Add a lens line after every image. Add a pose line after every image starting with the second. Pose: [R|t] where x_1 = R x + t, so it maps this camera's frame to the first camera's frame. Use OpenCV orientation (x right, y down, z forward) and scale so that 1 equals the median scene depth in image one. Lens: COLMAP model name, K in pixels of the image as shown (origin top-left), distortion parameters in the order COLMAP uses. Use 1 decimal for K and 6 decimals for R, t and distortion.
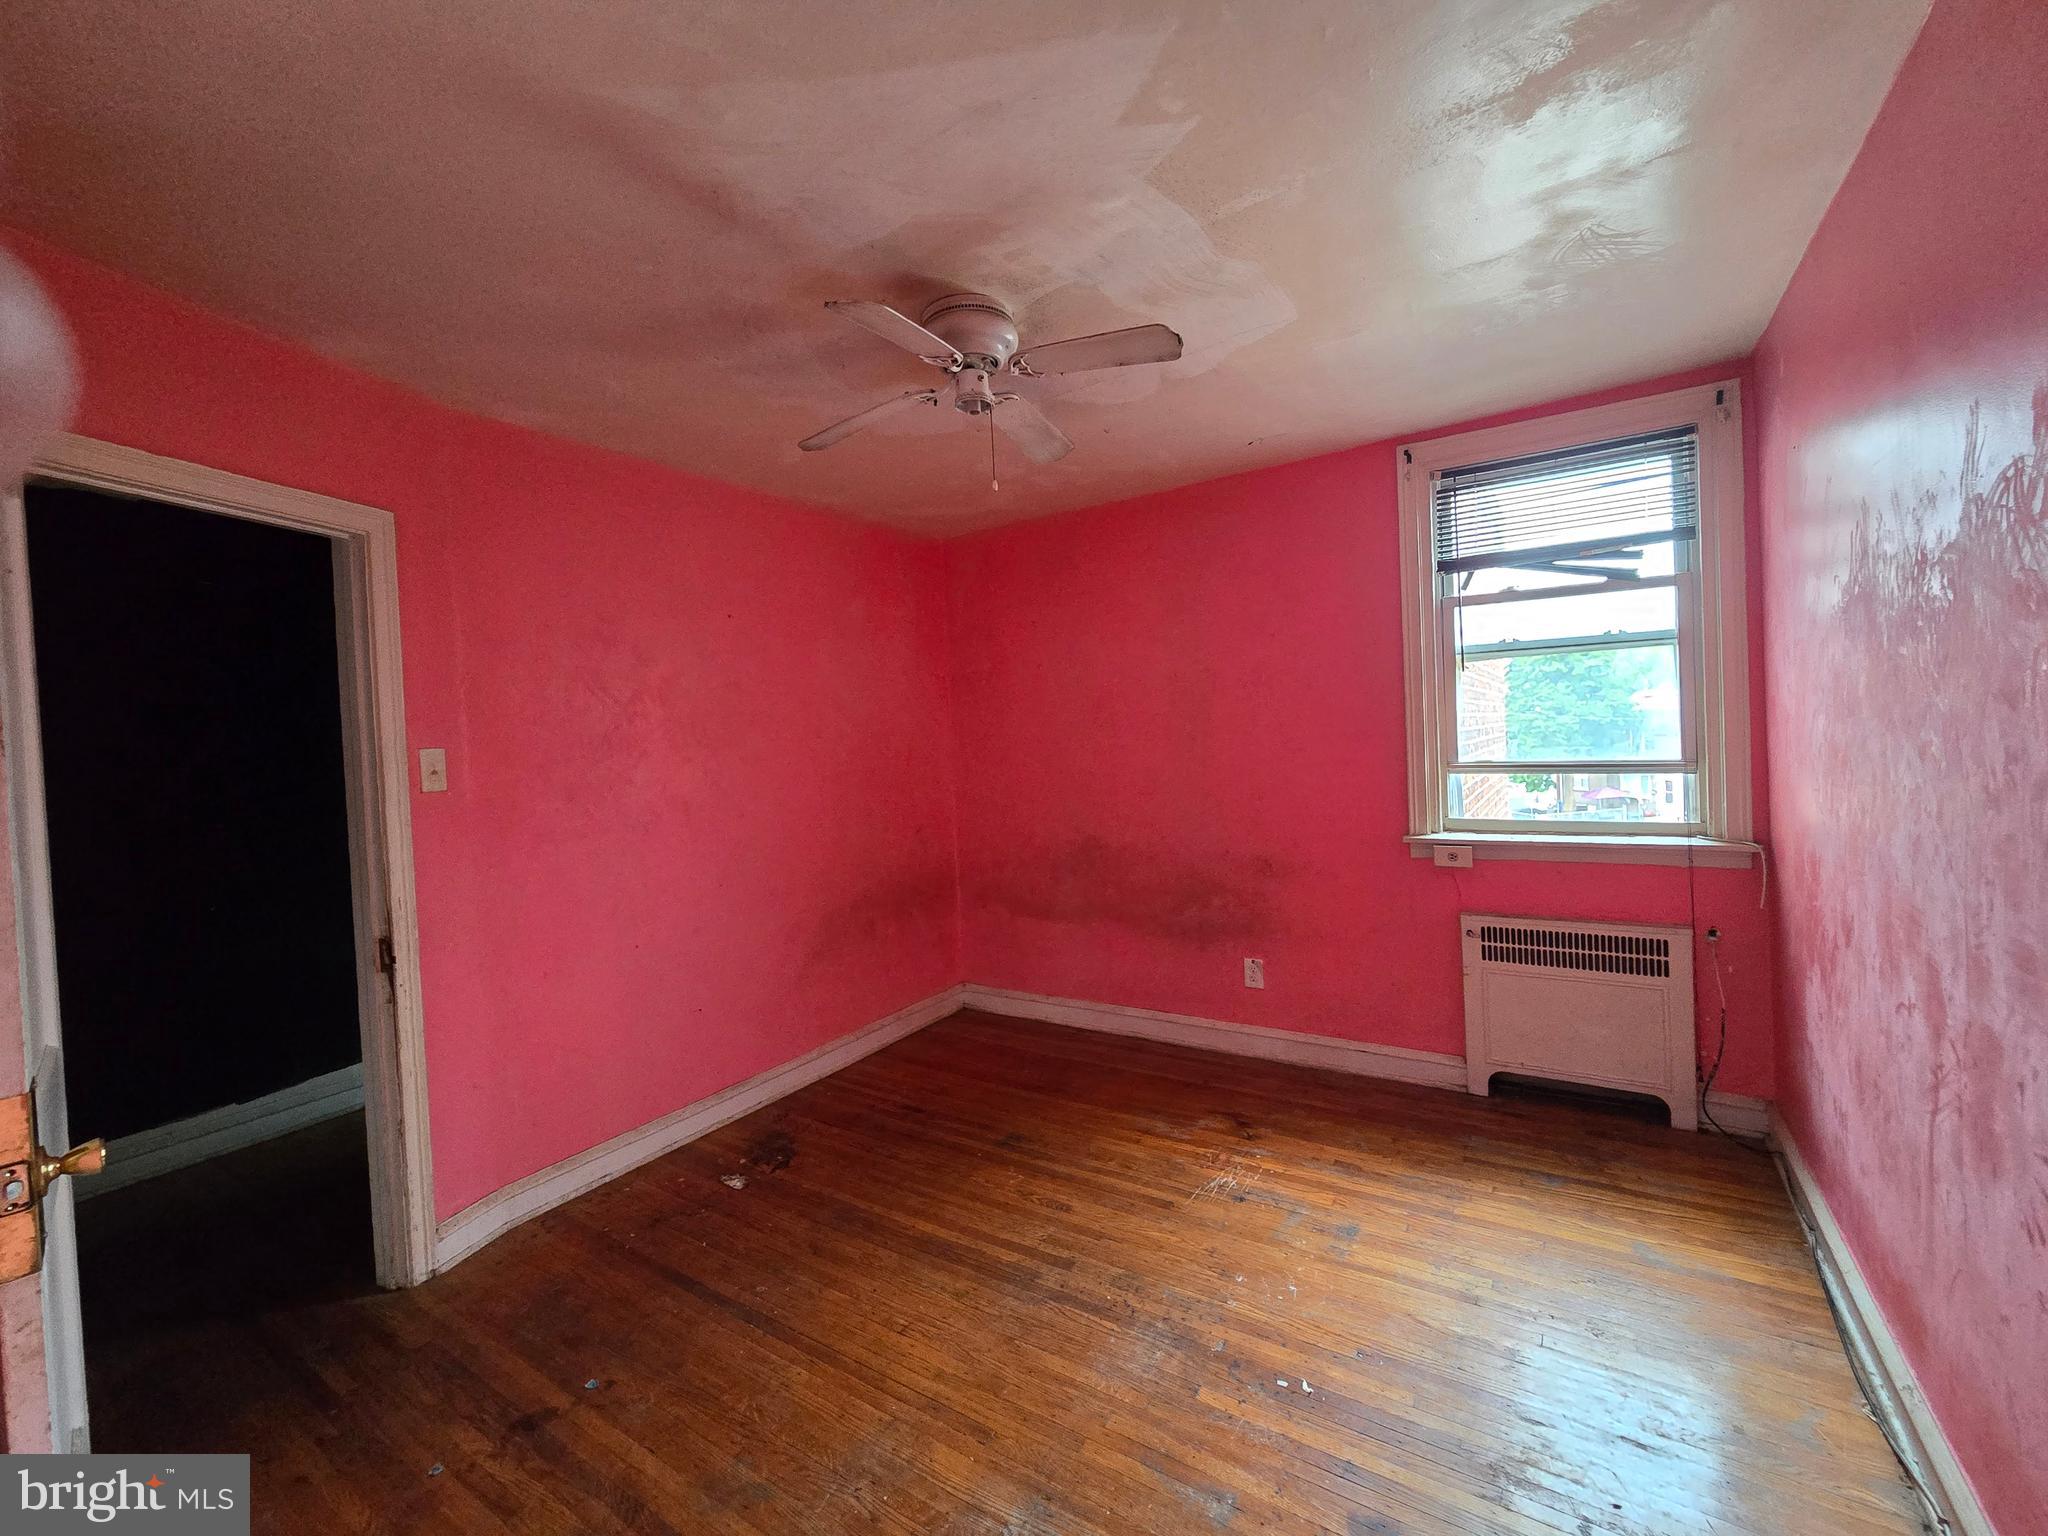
lens RADIAL K [[834.9, 0, 1011.3], [0, 834.9, 756.1], [0, 0, 1]] dist [-0.000165, -0.000337]
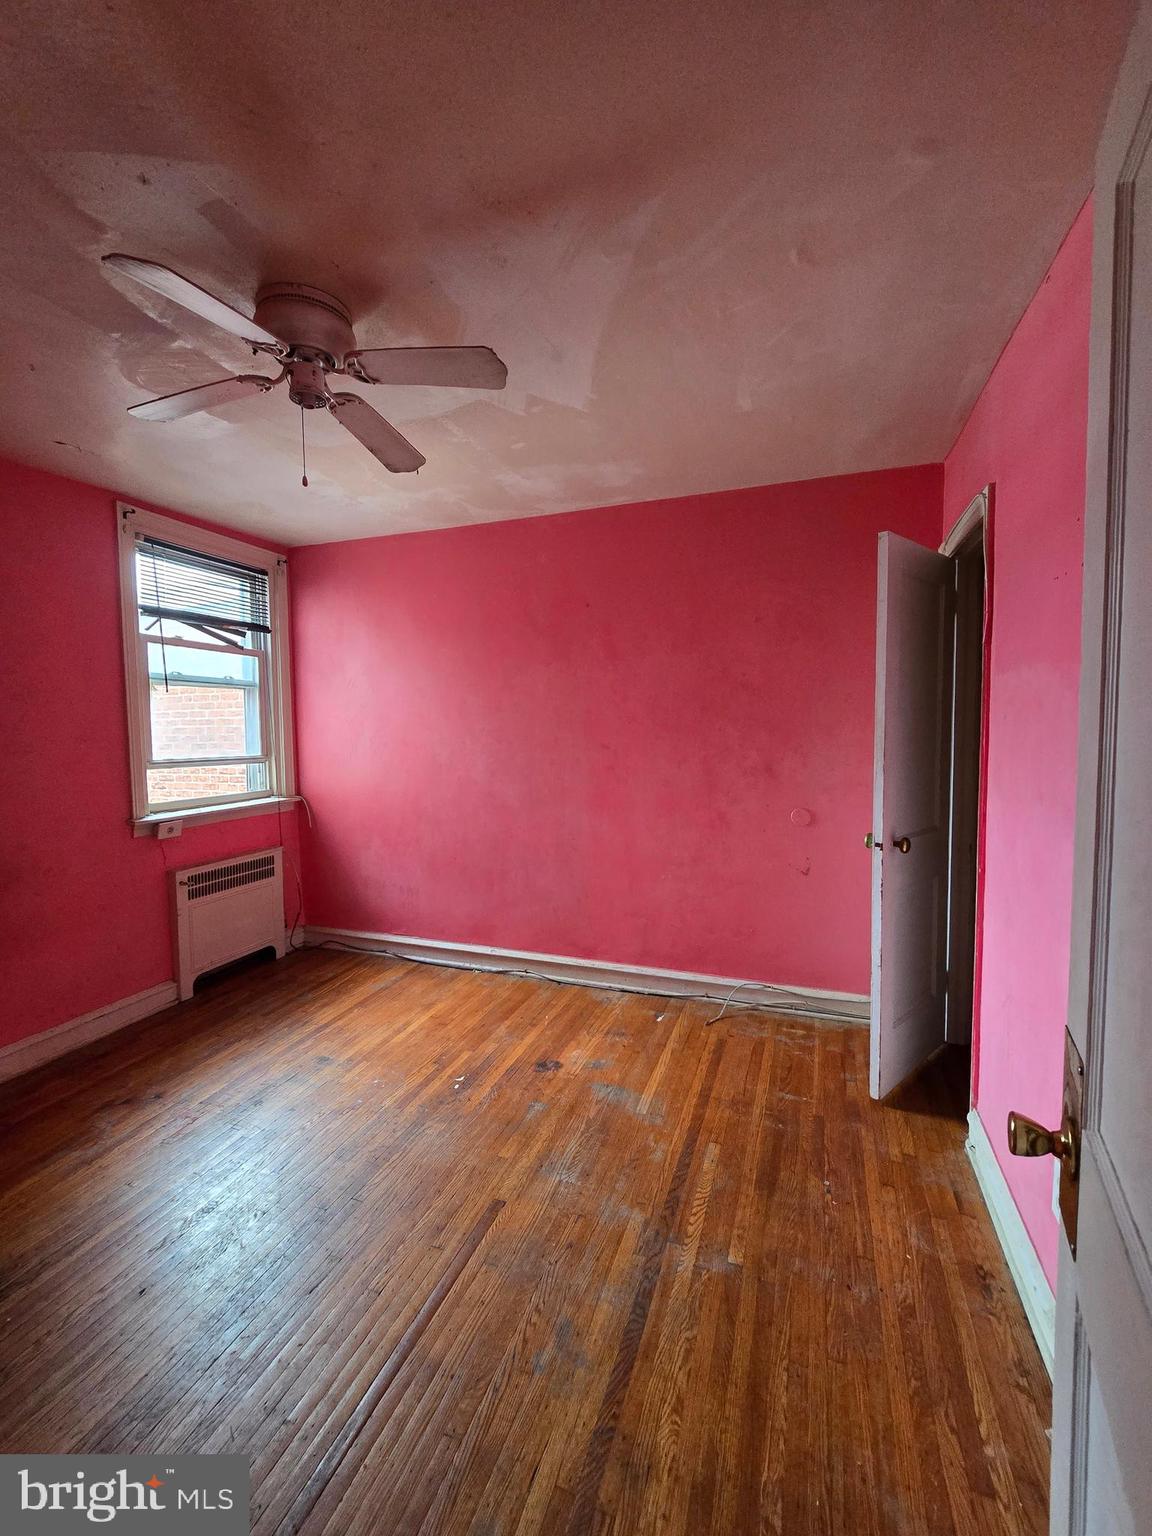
lens RADIAL K [[626.2, 0, 588.6], [0, 626.2, 767.3], [0, 0, 1]] dist [-0.000165, -0.000337]
pose [[-0.241296, -0.015768, 0.970324, -0.638352], [0.042812, 0.998722, 0.026876, 0.023122], [-0.969507, 0.048026, -0.240312, 0.620246]]
